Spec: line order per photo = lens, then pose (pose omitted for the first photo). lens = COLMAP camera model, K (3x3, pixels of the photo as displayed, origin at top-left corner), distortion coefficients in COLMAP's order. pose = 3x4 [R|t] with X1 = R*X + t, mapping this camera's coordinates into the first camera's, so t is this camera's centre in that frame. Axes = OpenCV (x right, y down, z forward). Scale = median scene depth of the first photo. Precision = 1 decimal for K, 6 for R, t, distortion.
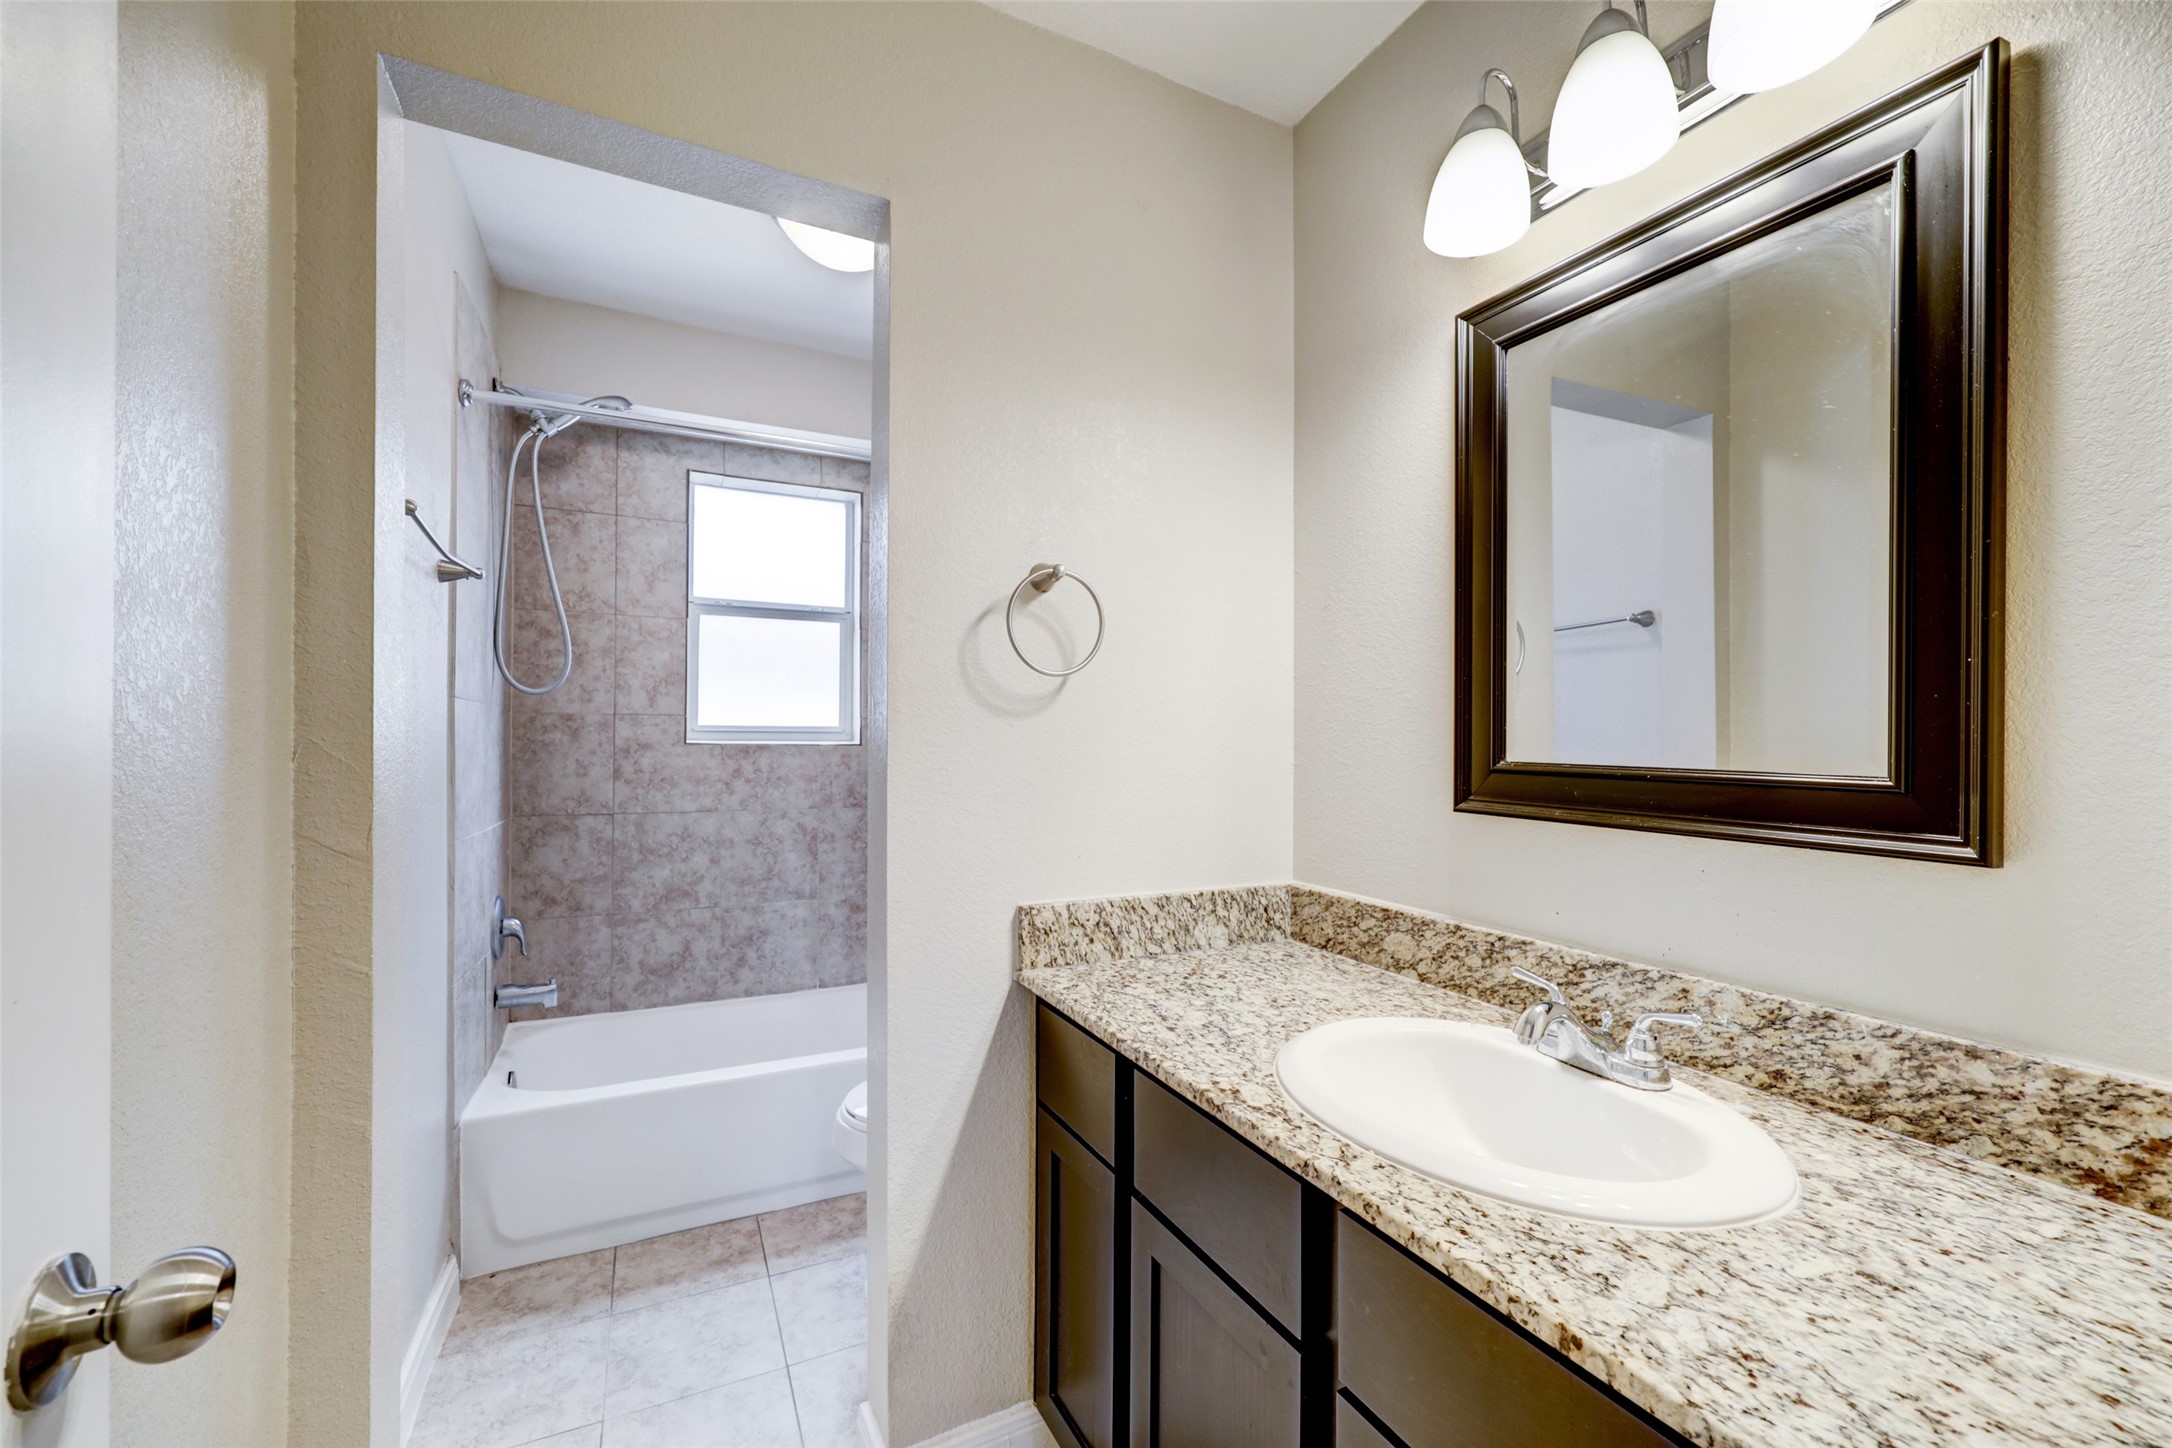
lens RADIAL K [[860.4, 0, 1086.0], [0, 860.4, 724.0], [0, 0, 1]] dist [0.000753, 0.000046]
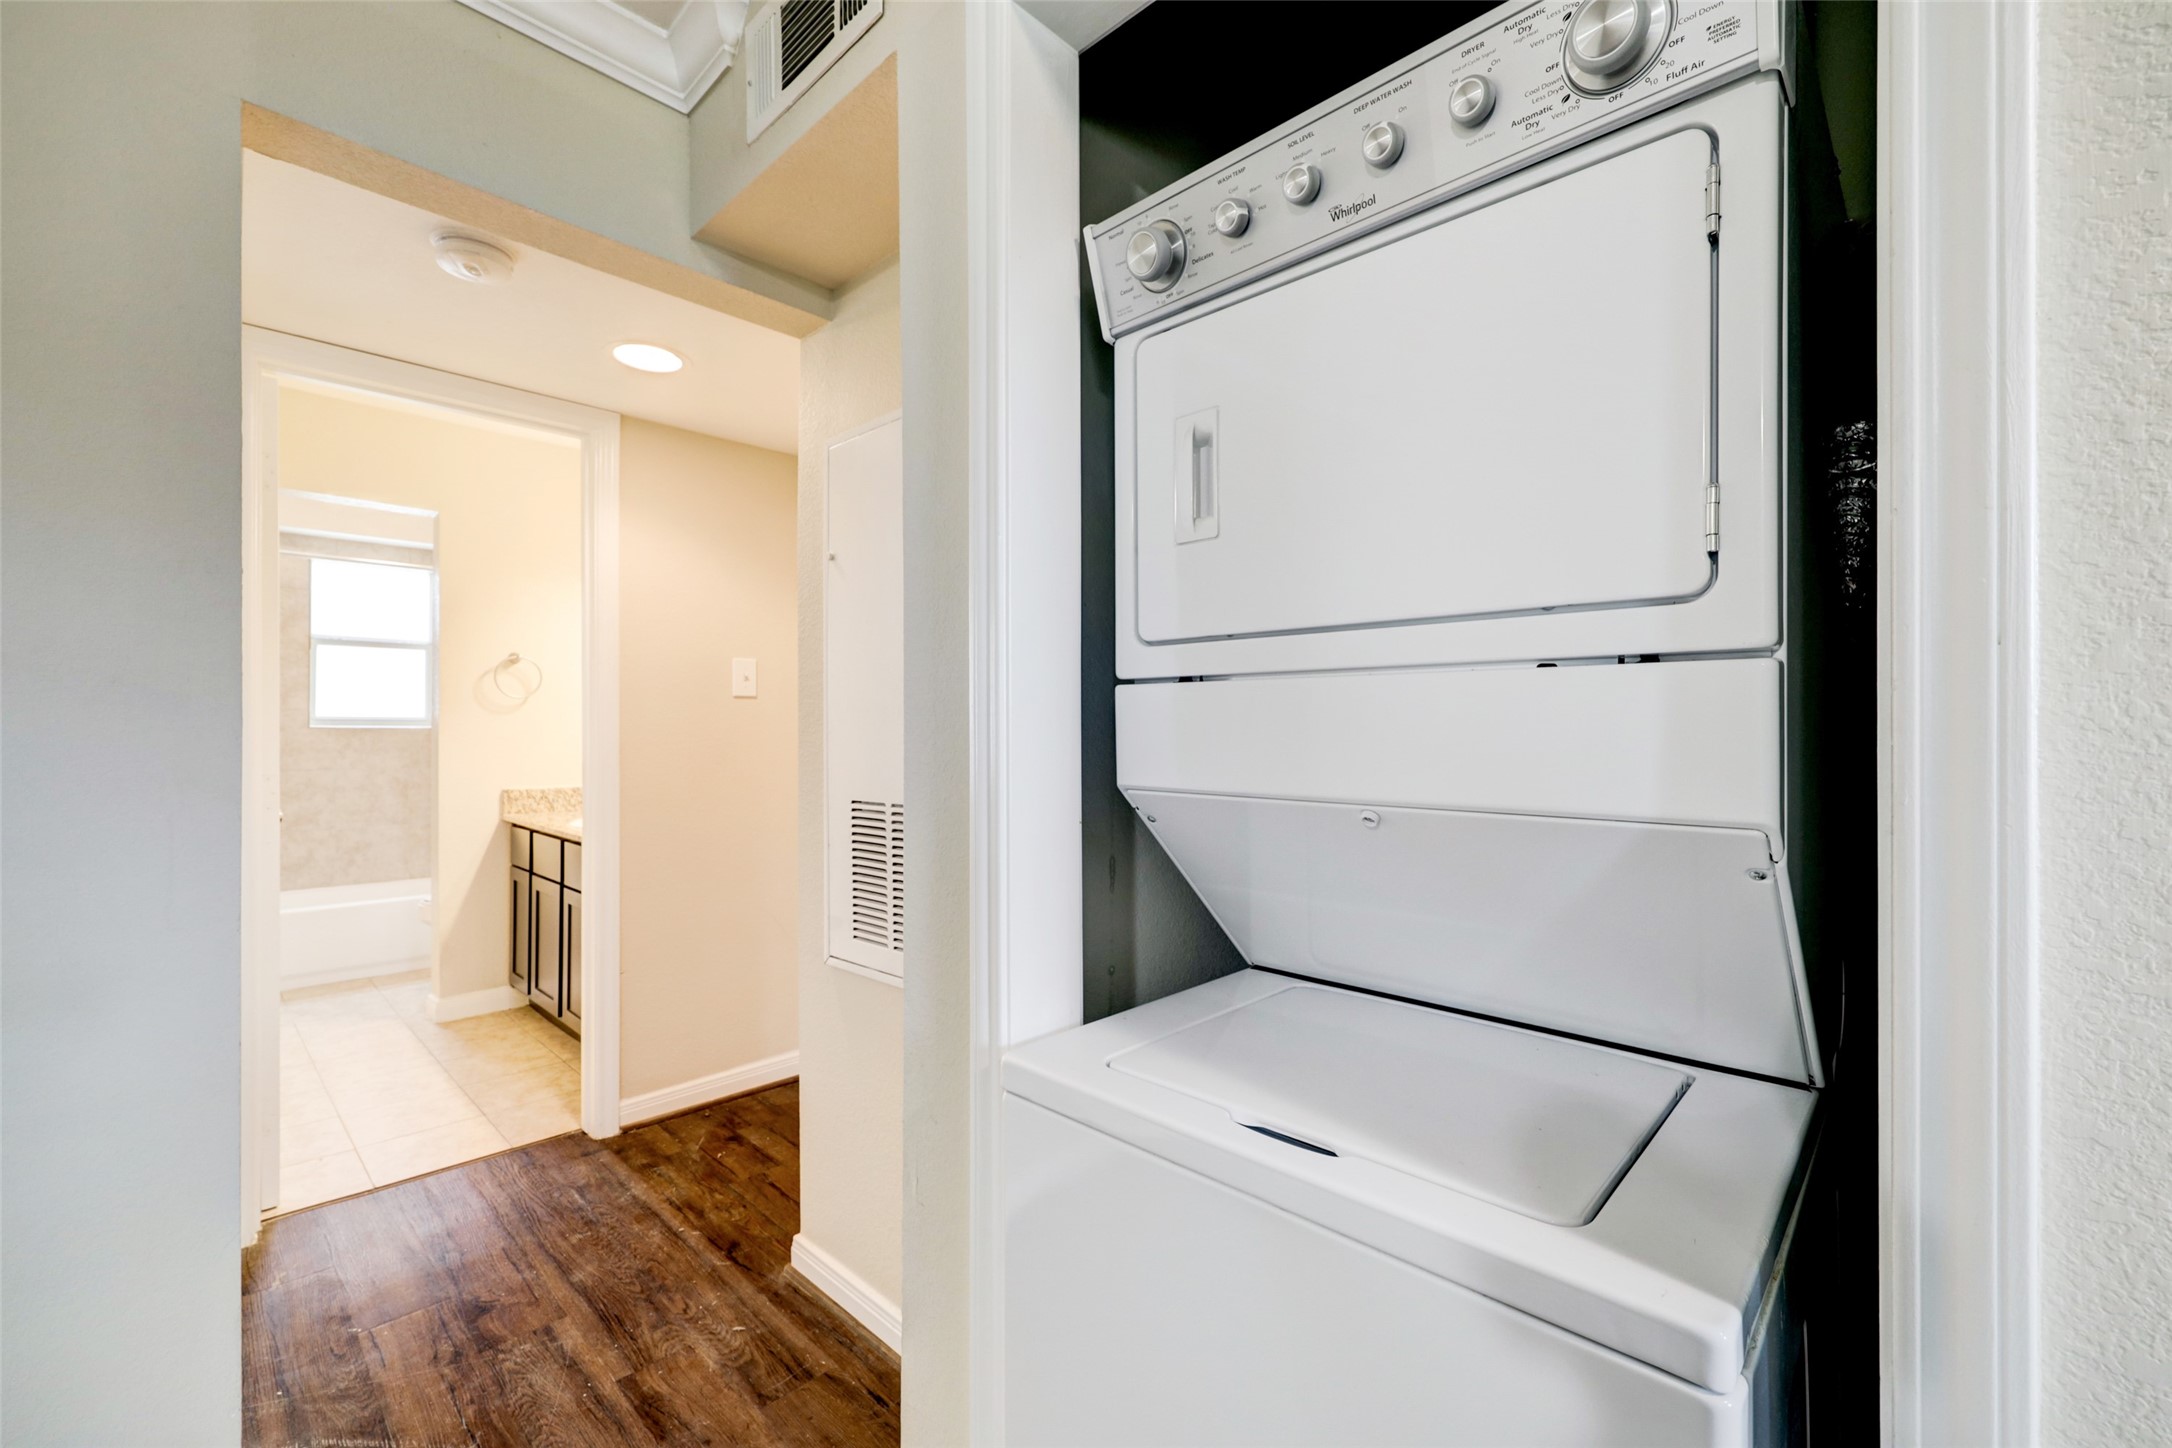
lens RADIAL K [[893.9, 0, 1094.8], [0, 893.9, 735.6], [0, 0, 1]] dist [0.000618, 0.000061]
pose [[0.939213, 0.003660, 0.343315, 0.341858], [-0.008767, 0.999873, 0.013325, 0.002228], [-0.343222, -0.015525, 0.939126, -1.078224]]
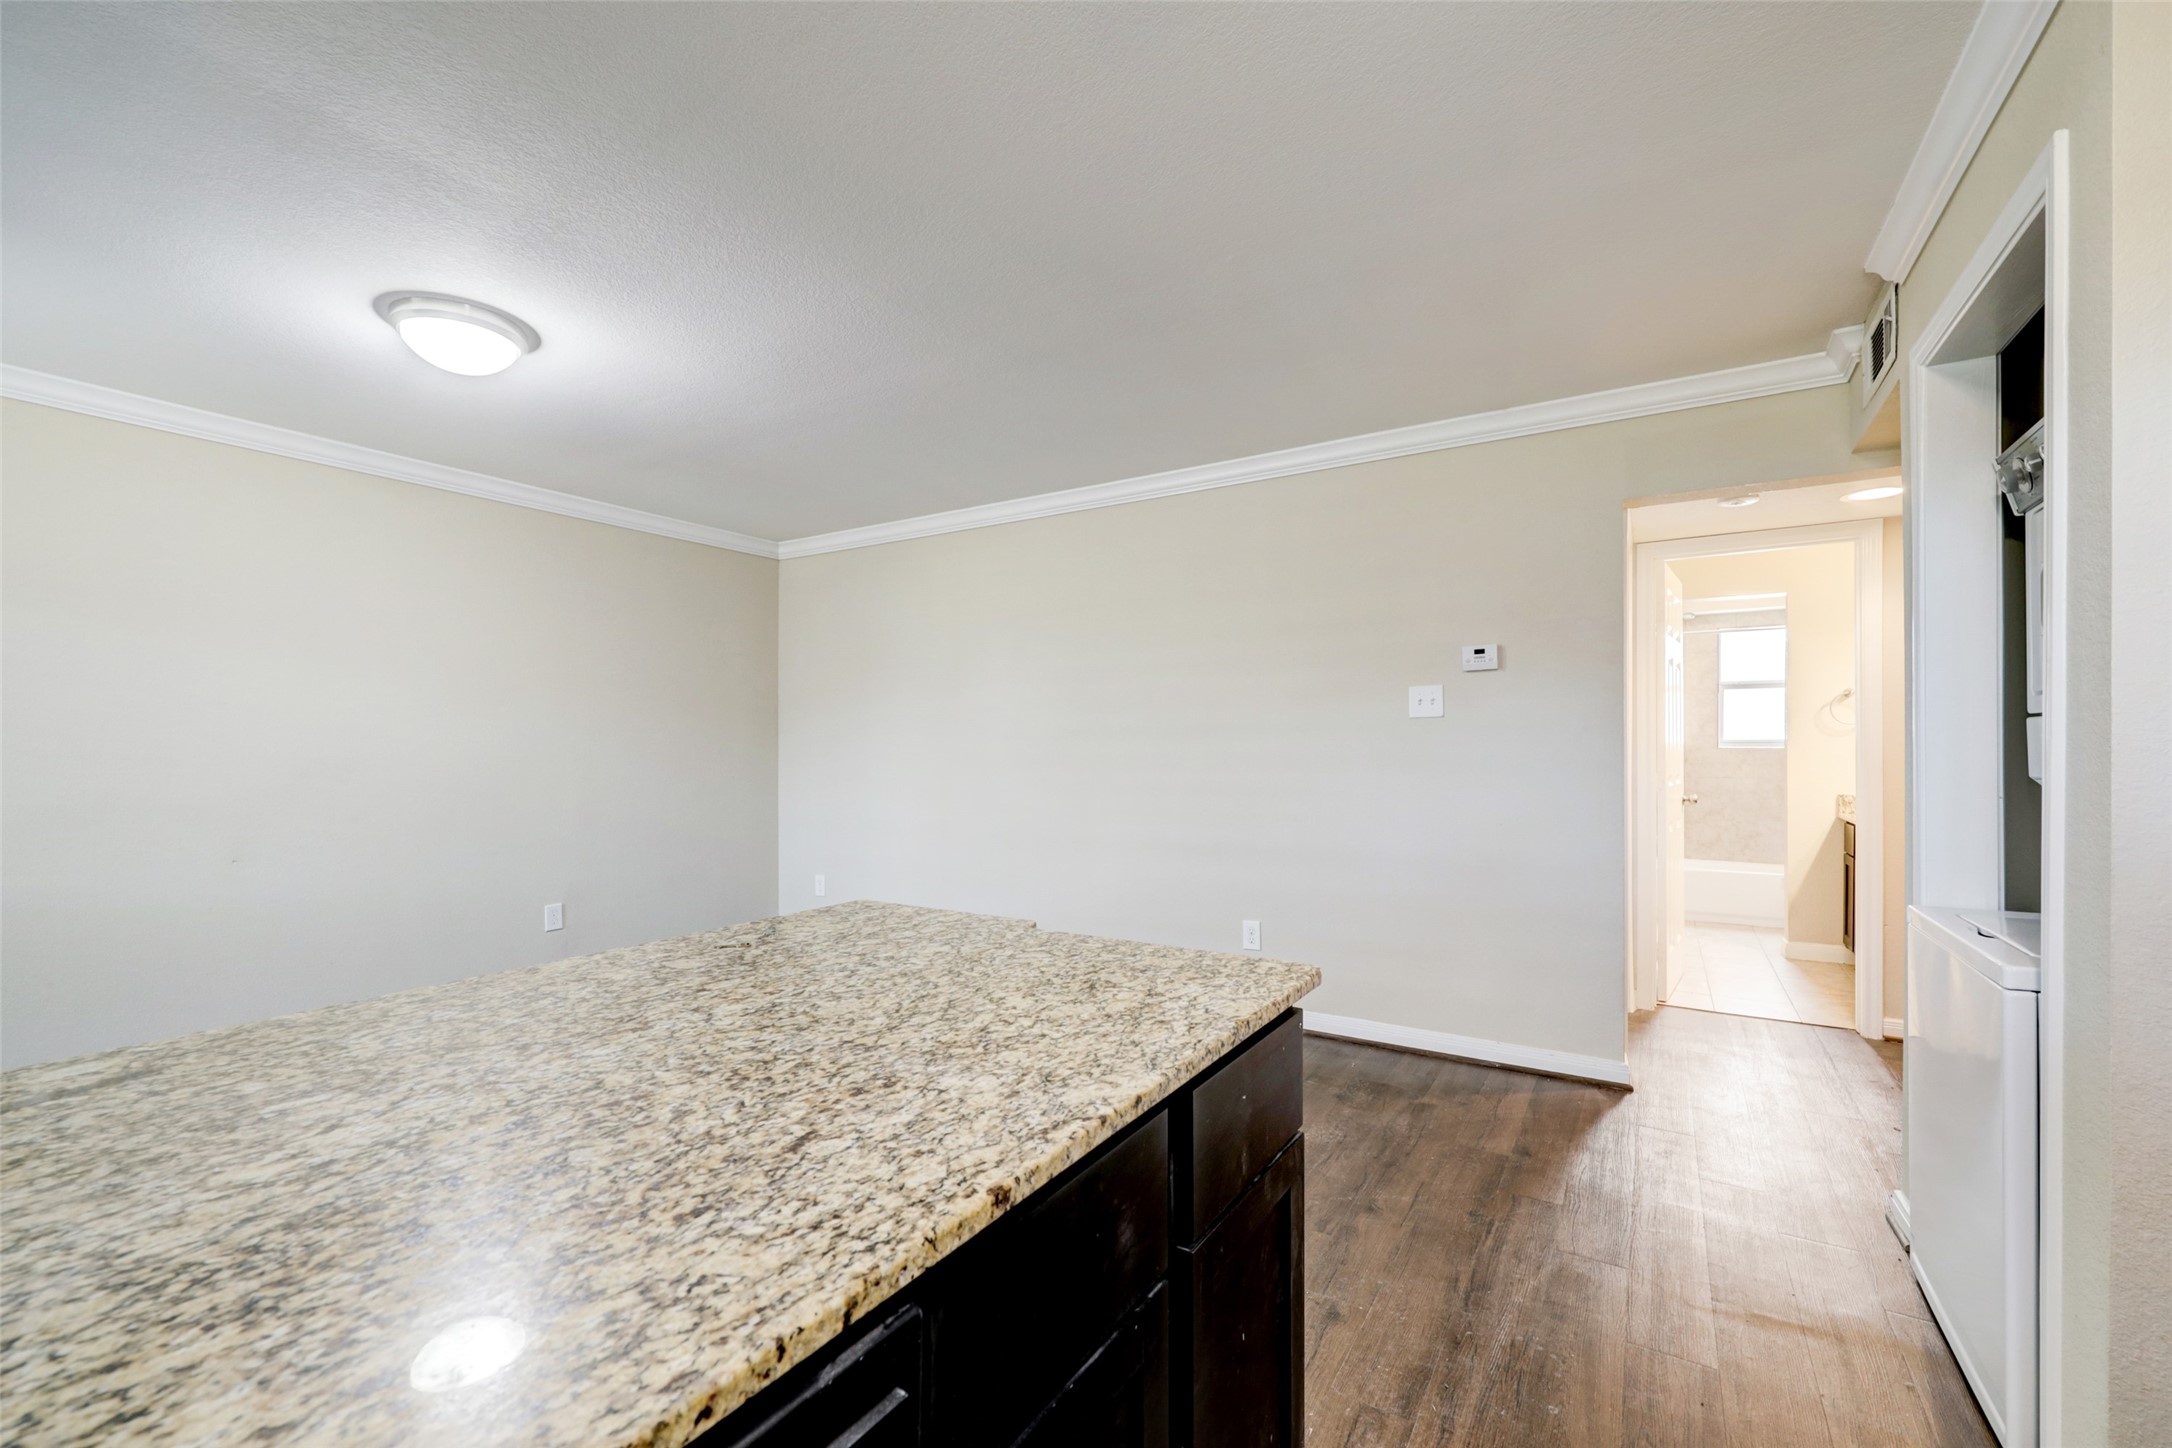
lens RADIAL K [[893.9, 0, 1094.8], [0, 893.9, 735.6], [0, 0, 1]] dist [0.000618, 0.000061]
pose [[0.521100, -0.009367, -0.853444, 0.713164], [0.004779, 0.999956, -0.008057, 0.000803], [0.853482, 0.000120, 0.521122, -1.682685]]
